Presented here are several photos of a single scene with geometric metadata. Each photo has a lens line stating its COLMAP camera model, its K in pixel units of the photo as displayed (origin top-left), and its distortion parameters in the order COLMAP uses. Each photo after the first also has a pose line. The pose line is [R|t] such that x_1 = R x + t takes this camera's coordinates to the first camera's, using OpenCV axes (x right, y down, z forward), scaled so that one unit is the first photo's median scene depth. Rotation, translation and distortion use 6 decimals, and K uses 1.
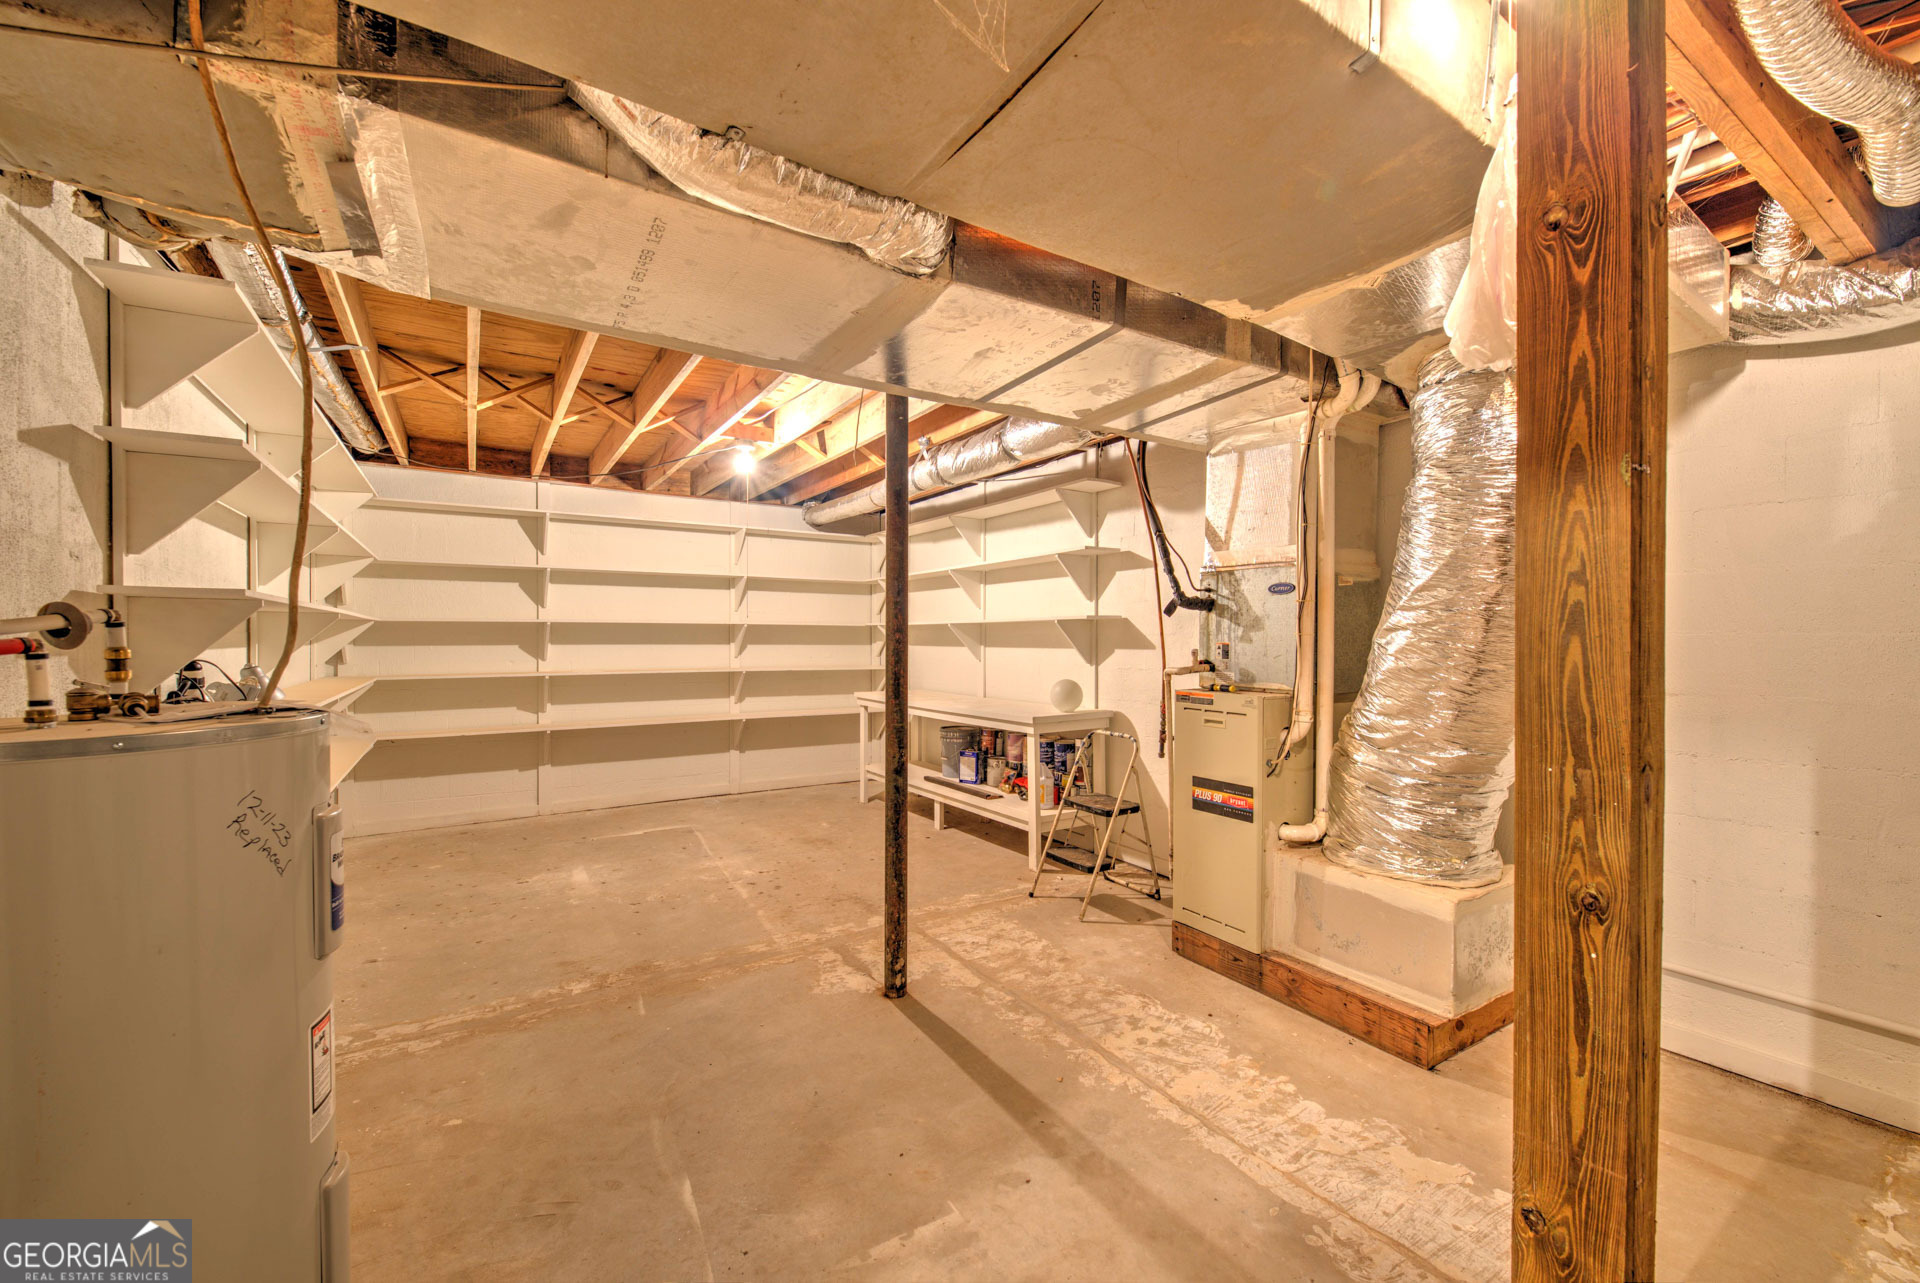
lens RADIAL K [[777.1, 0, 953.1], [0, 777.1, 624.3], [0, 0, 1]] dist [0.012699, -0.009708]
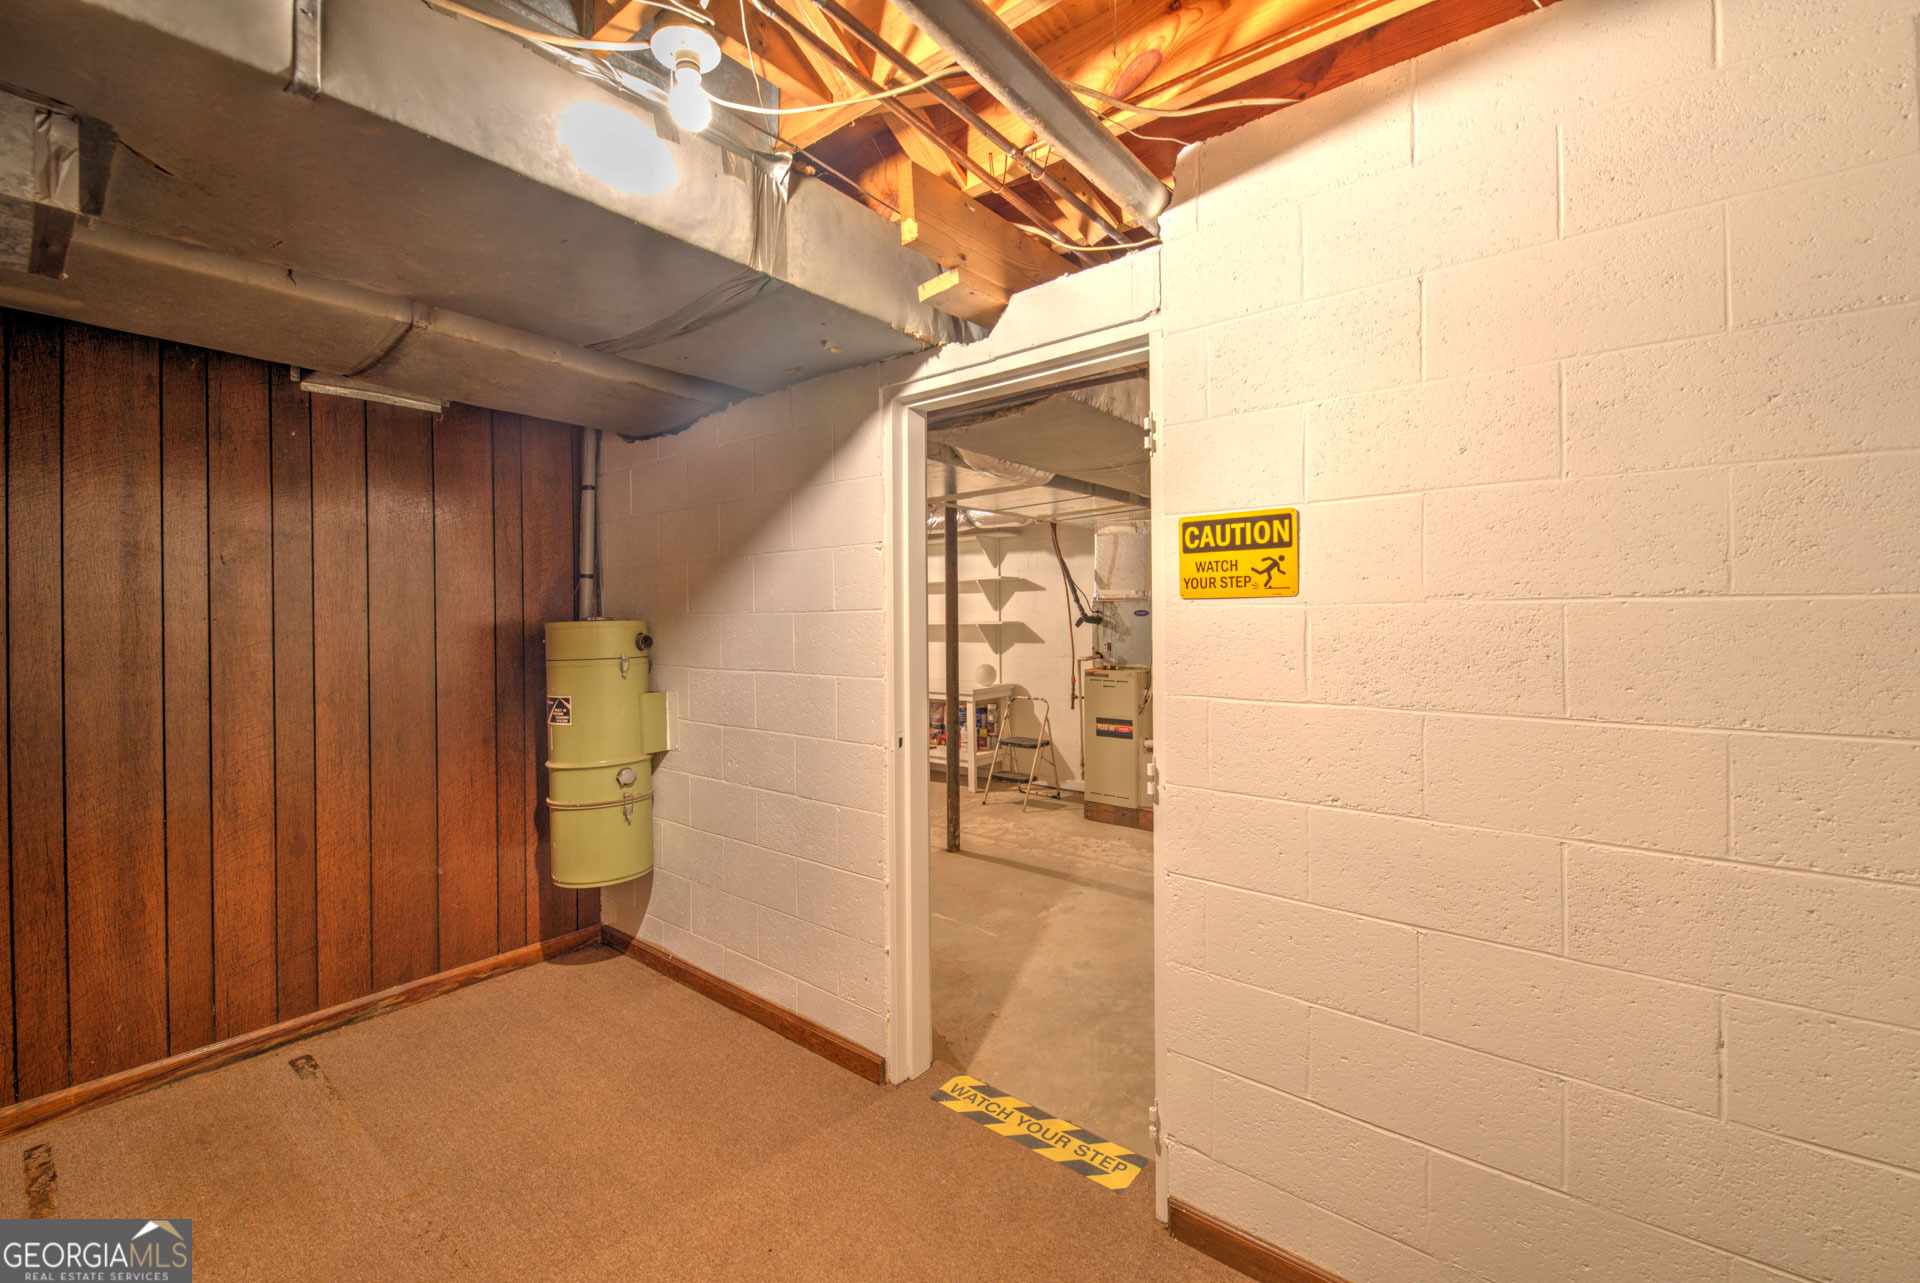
lens RADIAL K [[777.1, 0, 953.1], [0, 777.1, 624.3], [0, 0, 1]] dist [0.012699, -0.009708]
pose [[0.952059, -0.024889, 0.304899, -0.518383], [0.016587, 0.999419, 0.029788, -0.073885], [-0.305464, -0.023303, 0.951919, -0.563672]]
